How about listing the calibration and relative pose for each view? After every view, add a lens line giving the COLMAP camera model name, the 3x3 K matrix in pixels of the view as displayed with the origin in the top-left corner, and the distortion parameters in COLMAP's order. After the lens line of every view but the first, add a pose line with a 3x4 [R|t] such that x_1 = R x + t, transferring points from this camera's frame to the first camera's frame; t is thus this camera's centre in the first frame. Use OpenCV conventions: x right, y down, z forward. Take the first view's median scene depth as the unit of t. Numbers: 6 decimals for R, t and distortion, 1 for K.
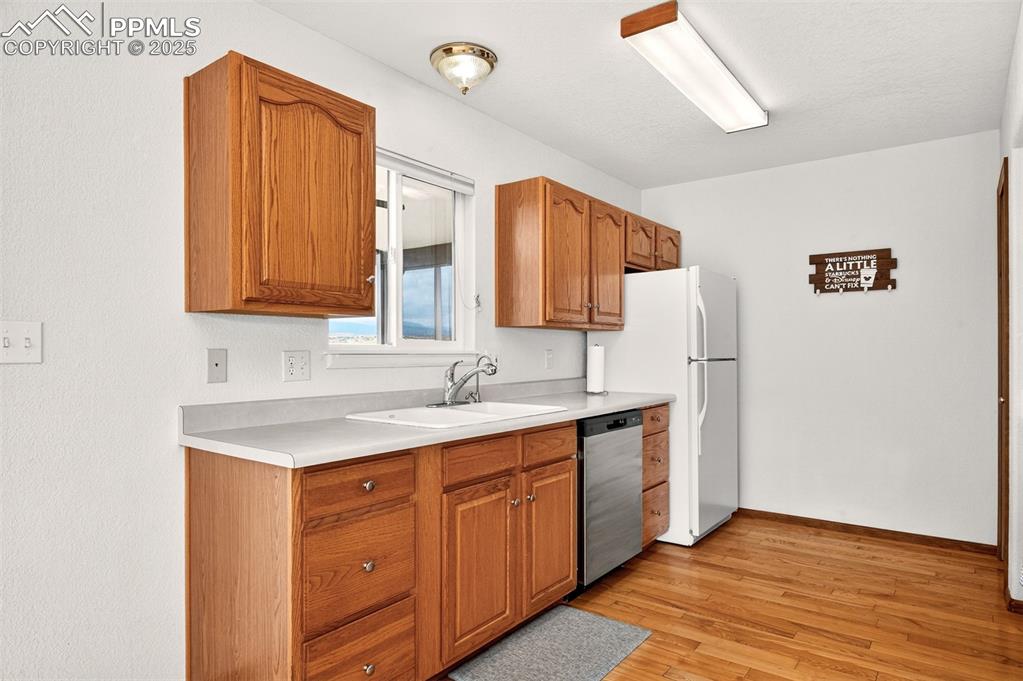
lens RADIAL K [[600.1, 0, 513.7], [0, 600.1, 353.7], [0, 0, 1]] dist [-0.007069, -0.001271]
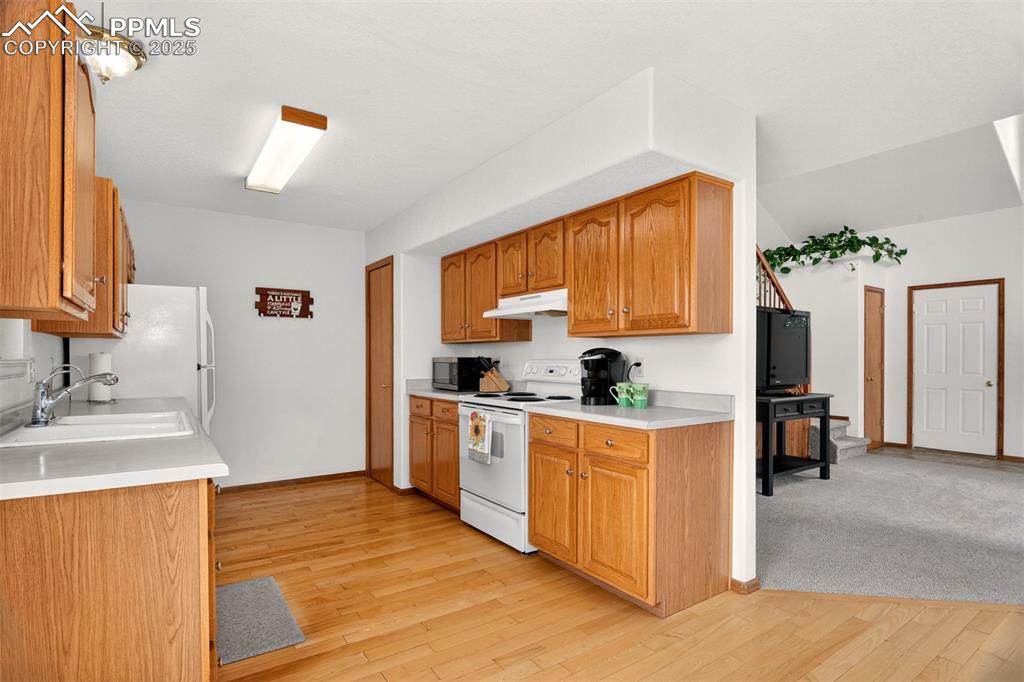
lens RADIAL K [[513.2, 0, 506.1], [0, 513.2, 357.8], [0, 0, 1]] dist [-0.016923, -0.000667]
pose [[0.326326, -0.000153, 0.945257, -0.482389], [0.002495, 0.999997, -0.000699, -0.005120], [-0.945254, 0.002587, 0.326326, 0.117738]]
